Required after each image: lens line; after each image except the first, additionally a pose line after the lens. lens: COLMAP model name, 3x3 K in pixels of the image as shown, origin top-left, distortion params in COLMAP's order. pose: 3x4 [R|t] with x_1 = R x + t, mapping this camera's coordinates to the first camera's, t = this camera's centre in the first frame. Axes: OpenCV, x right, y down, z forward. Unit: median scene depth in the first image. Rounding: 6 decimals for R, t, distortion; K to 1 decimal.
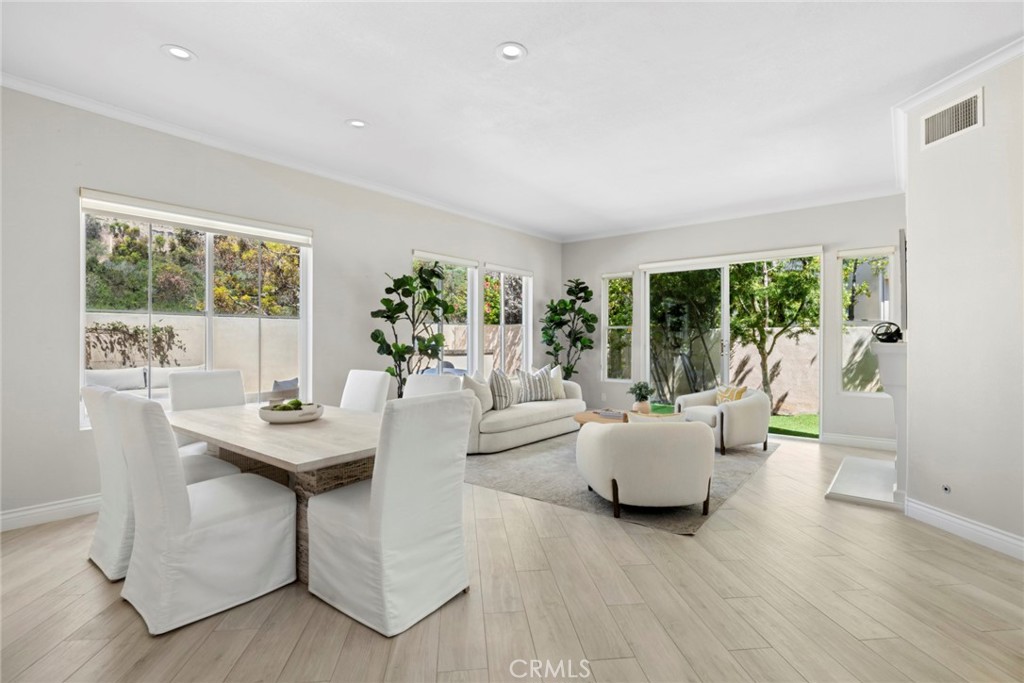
lens RADIAL K [[468.9, 0, 517.7], [0, 468.9, 339.4], [0, 0, 1]] dist [-0.004065, -0.001705]
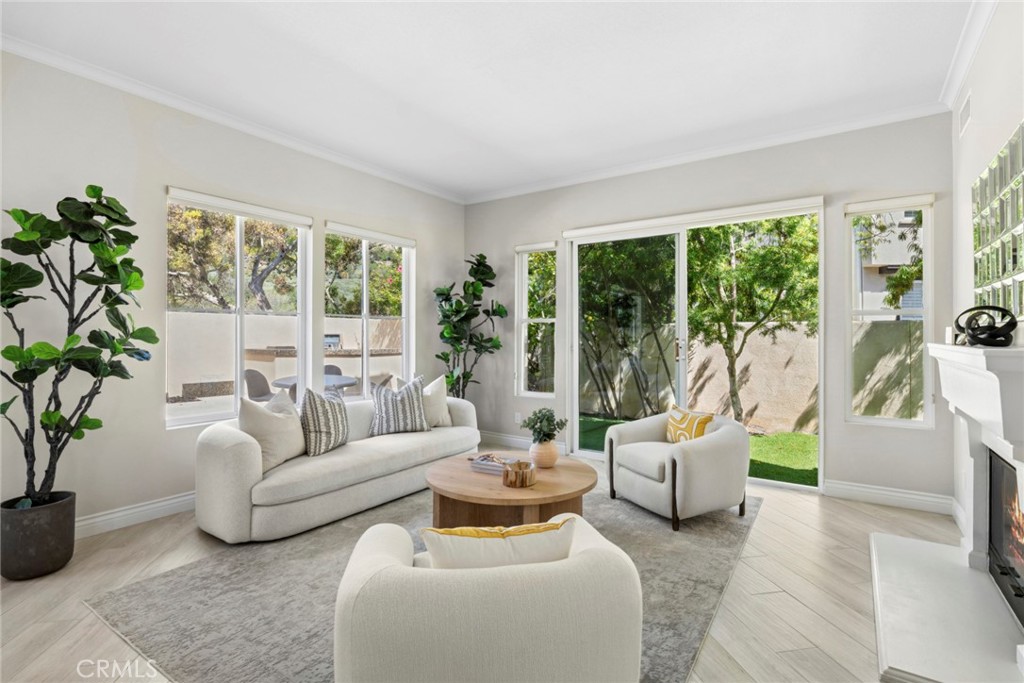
lens RADIAL K [[500.0, 0, 508.8], [0, 500.0, 334.4], [0, 0, 1]] dist [-0.000307, -0.000707]
pose [[0.997069, 0.000644, 0.076500, 0.110354], [-0.000418, 0.999995, -0.002976, -0.002104], [-0.076502, 0.002936, 0.997065, 0.236411]]
